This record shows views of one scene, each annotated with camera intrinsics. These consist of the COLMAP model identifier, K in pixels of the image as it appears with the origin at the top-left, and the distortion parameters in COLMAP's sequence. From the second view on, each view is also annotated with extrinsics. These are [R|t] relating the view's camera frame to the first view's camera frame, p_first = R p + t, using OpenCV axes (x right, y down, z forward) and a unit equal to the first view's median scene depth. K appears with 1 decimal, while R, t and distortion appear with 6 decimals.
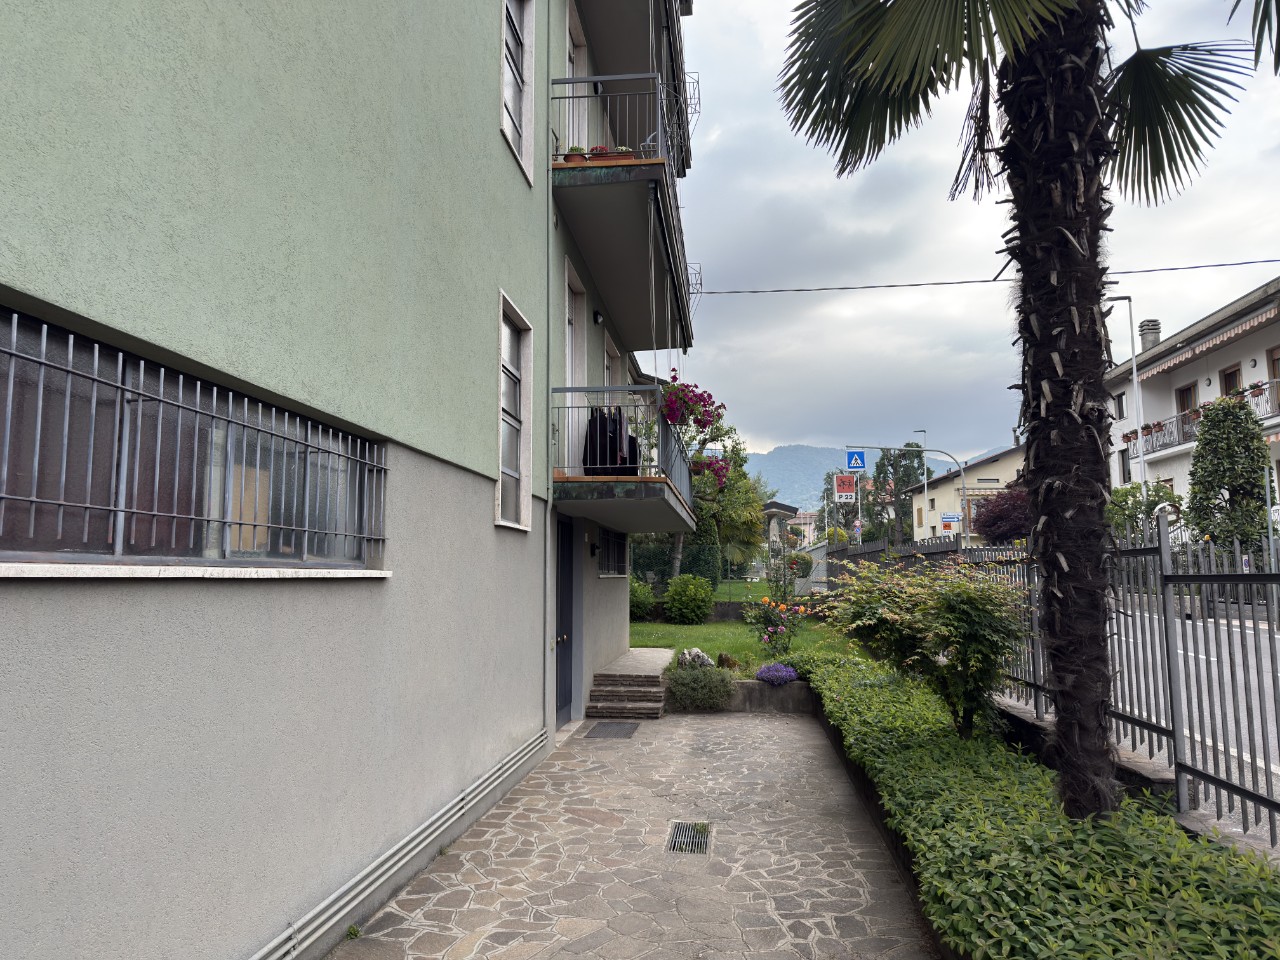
lens RADIAL K [[888.6, 0, 640.2], [0, 888.6, 482.3], [0, 0, 1]] dist [0.117349, -0.196905]
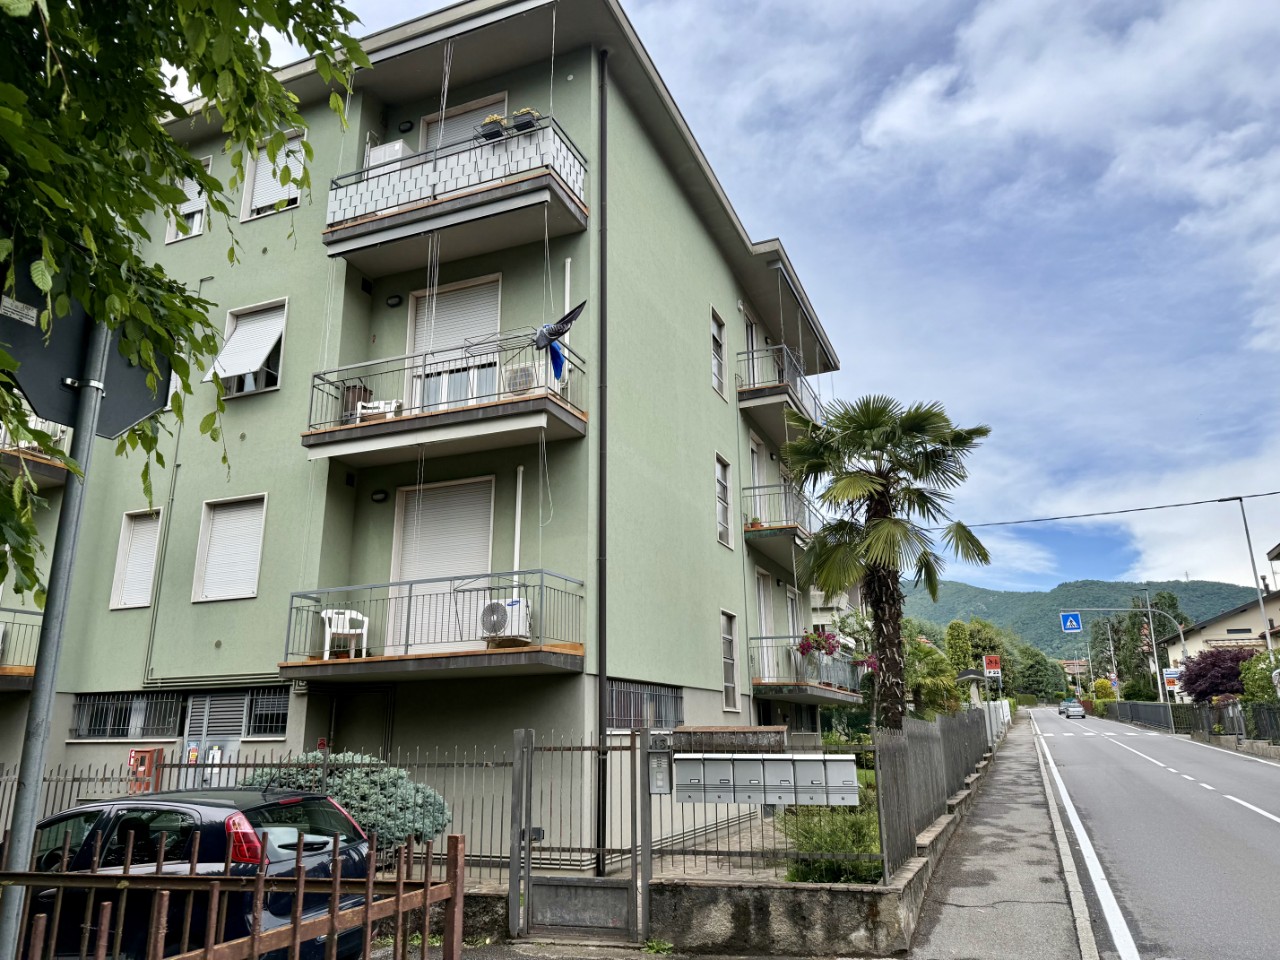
lens RADIAL K [[888.6, 0, 640.2], [0, 888.6, 482.3], [0, 0, 1]] dist [0.117349, -0.196905]
pose [[0.960497, -0.081748, -0.266014, 0.105604], [0.036289, 0.984512, -0.171520, -0.051723], [0.275916, 0.155091, 0.948587, -0.483685]]
